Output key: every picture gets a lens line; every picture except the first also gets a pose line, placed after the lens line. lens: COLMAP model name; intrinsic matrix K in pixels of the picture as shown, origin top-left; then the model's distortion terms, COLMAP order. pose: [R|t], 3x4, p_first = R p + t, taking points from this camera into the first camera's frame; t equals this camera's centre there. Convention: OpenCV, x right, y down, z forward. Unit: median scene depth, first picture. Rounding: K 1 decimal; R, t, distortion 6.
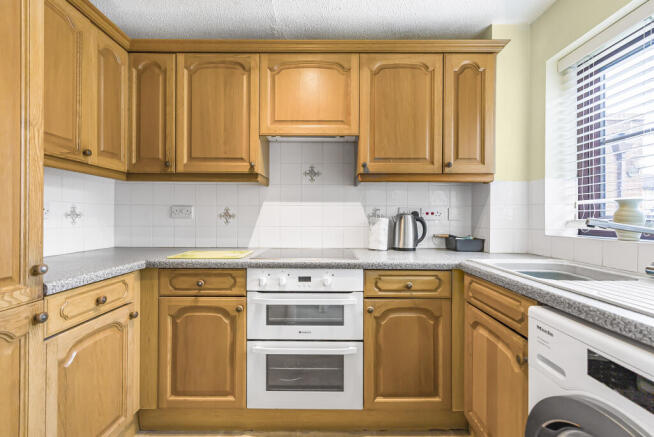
lens RADIAL K [[287.1, 0, 327.8], [0, 287.1, 220.4], [0, 0, 1]] dist [-0.003122, 0.000349]
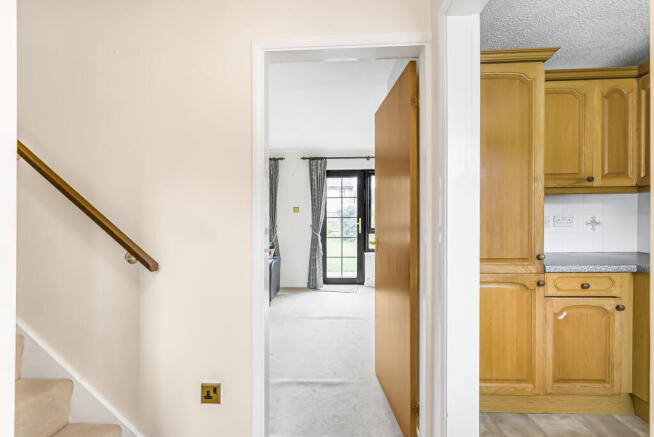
lens RADIAL K [[287.1, 0, 330.7], [0, 287.1, 218.7], [0, 0, 1]] dist [-0.003122, 0.000349]
pose [[-0.053655, -0.001413, -0.998559, 0.720202], [-0.000518, 0.999999, -0.001387, -0.055428], [0.998559, 0.000442, -0.053656, -0.197843]]
